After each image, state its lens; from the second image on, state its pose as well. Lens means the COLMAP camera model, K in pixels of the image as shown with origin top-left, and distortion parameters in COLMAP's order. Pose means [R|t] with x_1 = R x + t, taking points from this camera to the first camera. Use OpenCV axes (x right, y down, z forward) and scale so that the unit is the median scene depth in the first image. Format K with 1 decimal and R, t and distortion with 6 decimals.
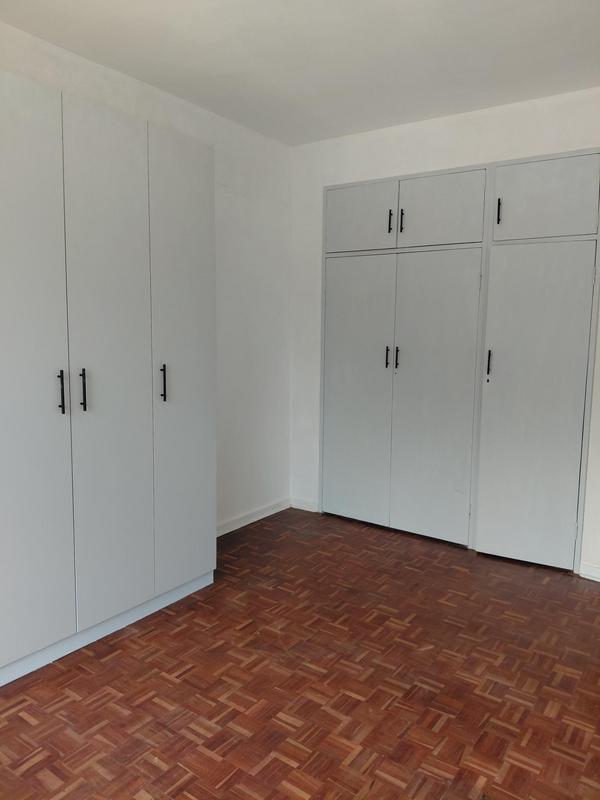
lens RADIAL K [[603.9, 0, 300.0], [0, 603.9, 400.0], [0, 0, 1]] dist [-0.007423, -0.044264]
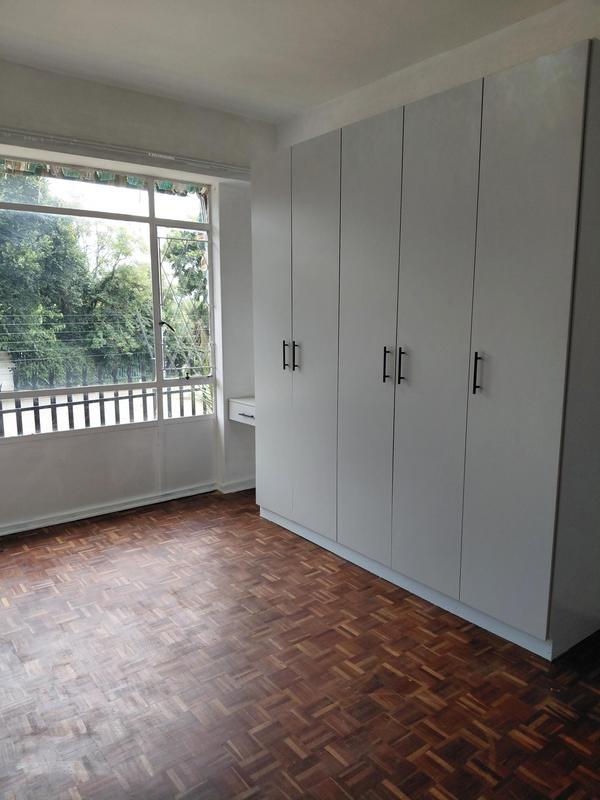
lens RADIAL K [[603.9, 0, 300.0], [0, 603.9, 400.0], [0, 0, 1]] dist [-0.007423, -0.044264]
pose [[-0.304370, 0.143501, -0.941683, 0.742313], [-0.120773, 0.974796, 0.187583, -0.137065], [0.944867, 0.170824, -0.279367, 1.071747]]
